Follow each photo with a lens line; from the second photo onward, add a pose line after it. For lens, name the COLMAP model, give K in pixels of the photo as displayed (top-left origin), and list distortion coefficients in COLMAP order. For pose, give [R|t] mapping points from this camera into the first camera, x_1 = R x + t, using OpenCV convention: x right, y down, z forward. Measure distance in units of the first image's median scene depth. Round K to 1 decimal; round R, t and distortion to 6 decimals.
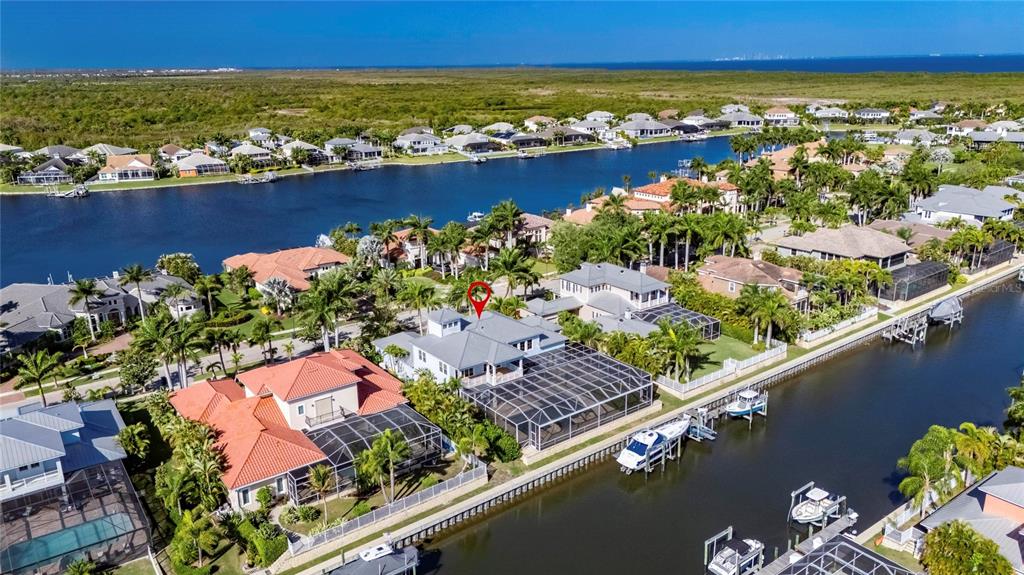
lens RADIAL K [[750.2, 0, 517.1], [0, 750.2, 287.0], [0, 0, 1]] dist [0.079190, -0.074529]
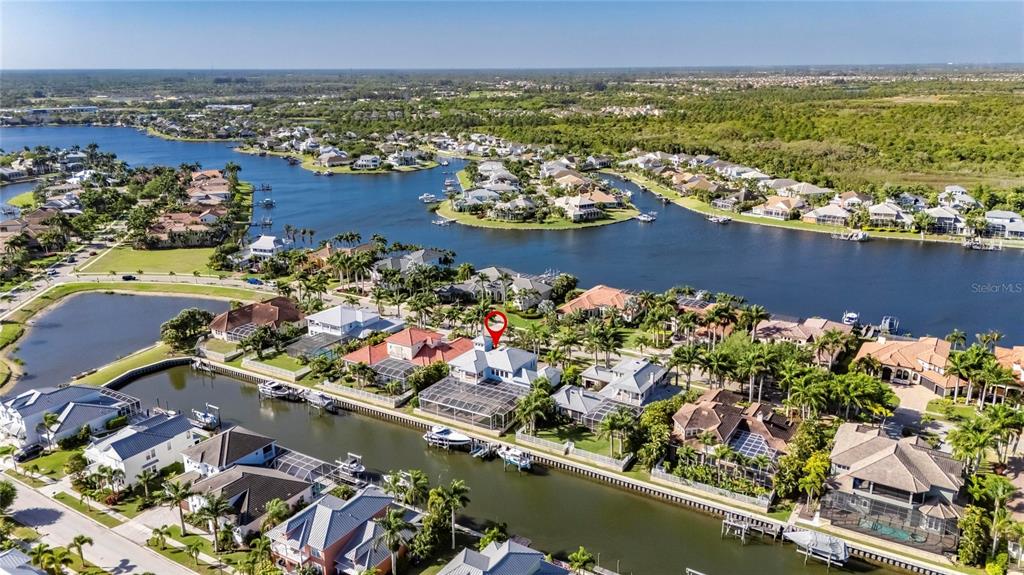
lens RADIAL K [[748.6, 0, 517.4], [0, 748.6, 287.7], [0, 0, 1]] dist [0.112366, -0.150943]
pose [[0.356942, 0.274003, -0.893037, 0.757898], [-0.264432, 0.946547, 0.184729, -0.218807], [0.895917, 0.170210, 0.410318, 0.155331]]
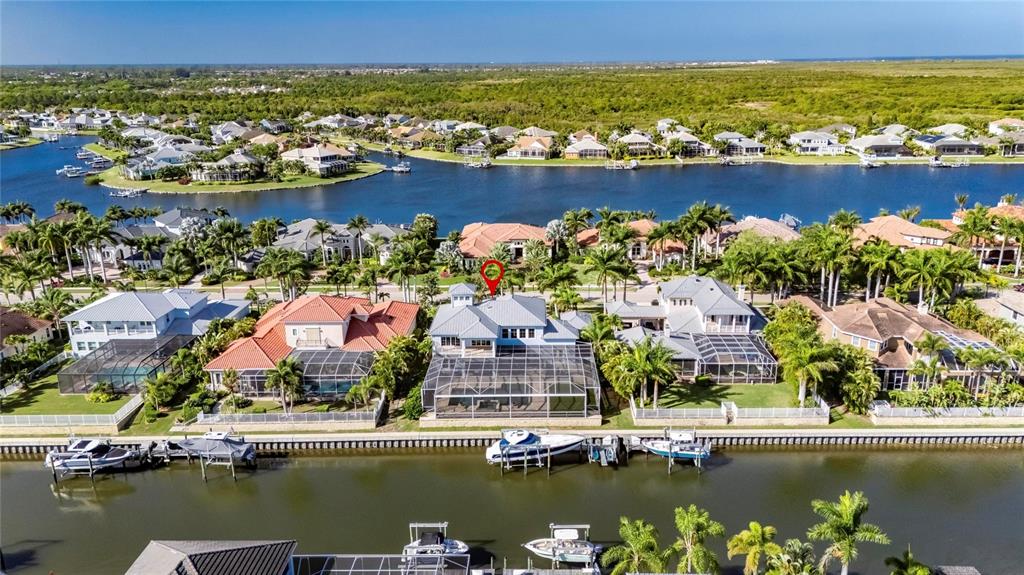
lens RADIAL K [[750.2, 0, 517.1], [0, 750.2, 287.0], [0, 0, 1]] dist [0.079190, -0.074529]
pose [[0.784054, 0.182837, -0.593153, 0.312358], [-0.176920, 0.981819, 0.068781, -0.028035], [0.594945, 0.051013, 0.802146, 0.078596]]
